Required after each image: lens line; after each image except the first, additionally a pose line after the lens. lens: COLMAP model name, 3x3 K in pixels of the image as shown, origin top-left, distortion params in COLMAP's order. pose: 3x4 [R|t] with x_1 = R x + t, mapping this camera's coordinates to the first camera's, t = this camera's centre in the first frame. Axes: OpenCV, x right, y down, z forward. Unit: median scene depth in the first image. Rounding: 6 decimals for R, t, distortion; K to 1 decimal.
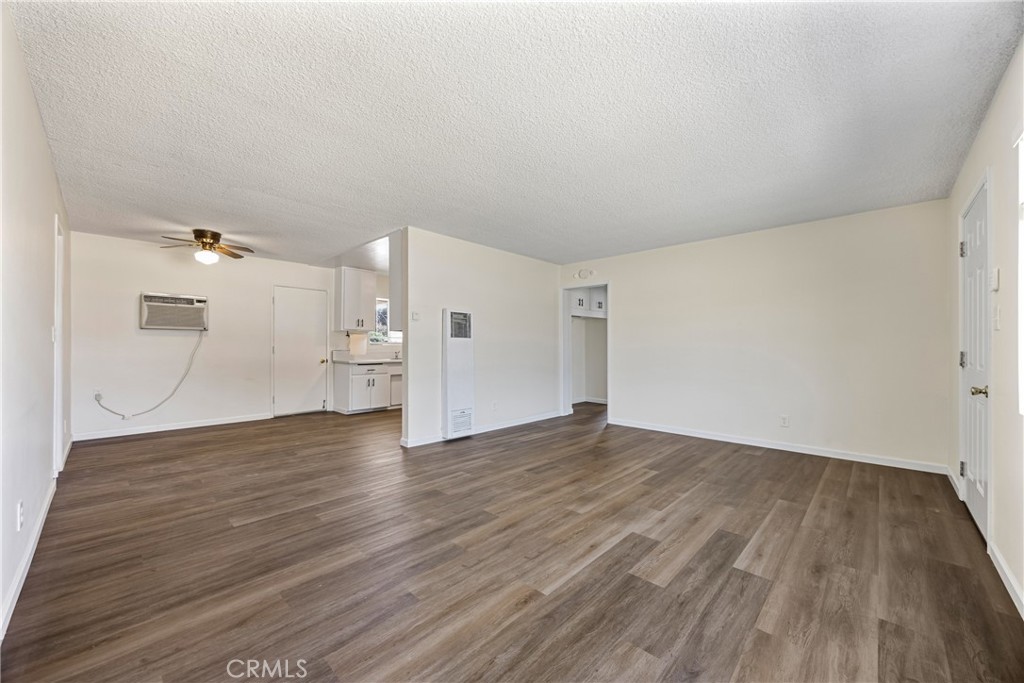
lens RADIAL K [[380.0, 0, 505.9], [0, 380.0, 346.8], [0, 0, 1]] dist [-0.000348, -0.000112]
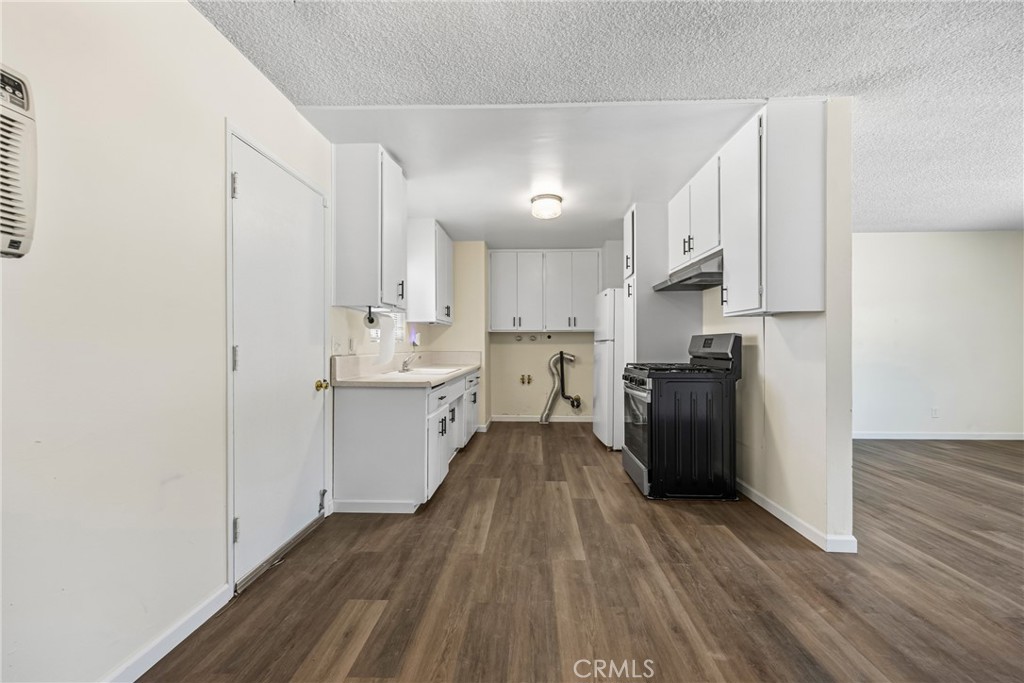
lens RADIAL K [[412.2, 0, 515.1], [0, 412.2, 343.7], [0, 0, 1]] dist [0.006234, 0.000113]
pose [[0.750699, -0.001771, 0.660642, -0.816739], [0.002376, 0.999997, -0.000018, -0.002749], [-0.660640, 0.001583, 0.750701, 0.777304]]
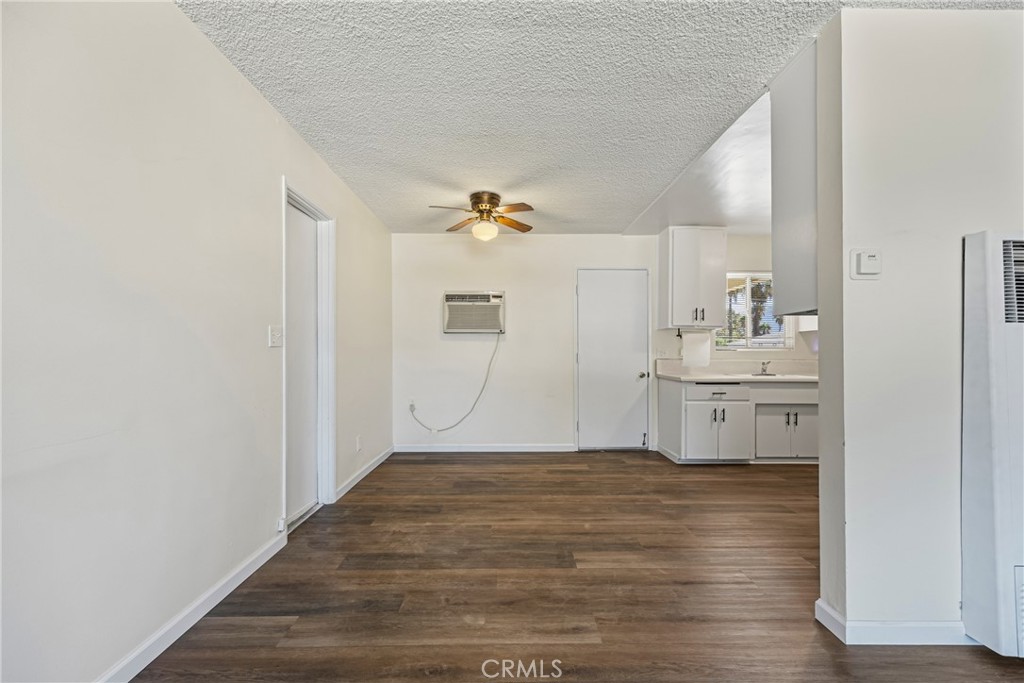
lens RADIAL K [[401.7, 0, 516.2], [0, 401.7, 351.0], [0, 0, 1]] dist [0.002444, 0.000166]
pose [[0.705390, -0.004981, -0.708802, -0.183695], [-0.000123, 0.999974, -0.007150, 0.000919], [0.708819, 0.005130, 0.705372, 0.462359]]
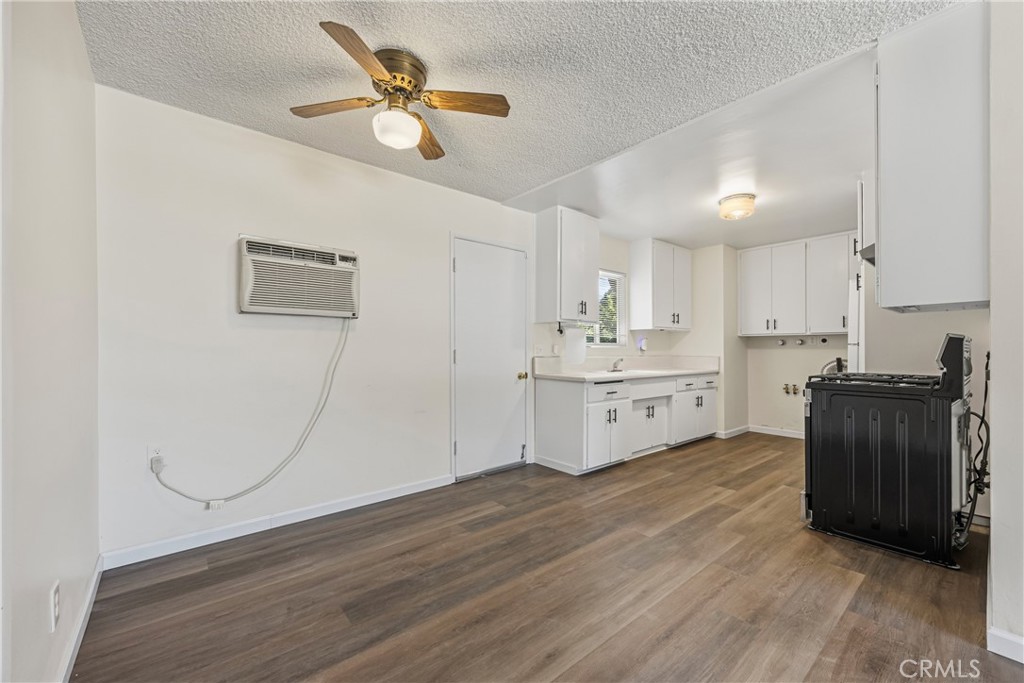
lens RADIAL K [[401.7, 0, 516.2], [0, 401.7, 351.0], [0, 0, 1]] dist [0.002444, 0.000166]
pose [[0.994602, -0.001733, -0.103745, -0.577754], [0.002075, 0.999993, 0.003191, -0.001464], [0.103739, -0.003389, 0.994599, 0.548878]]
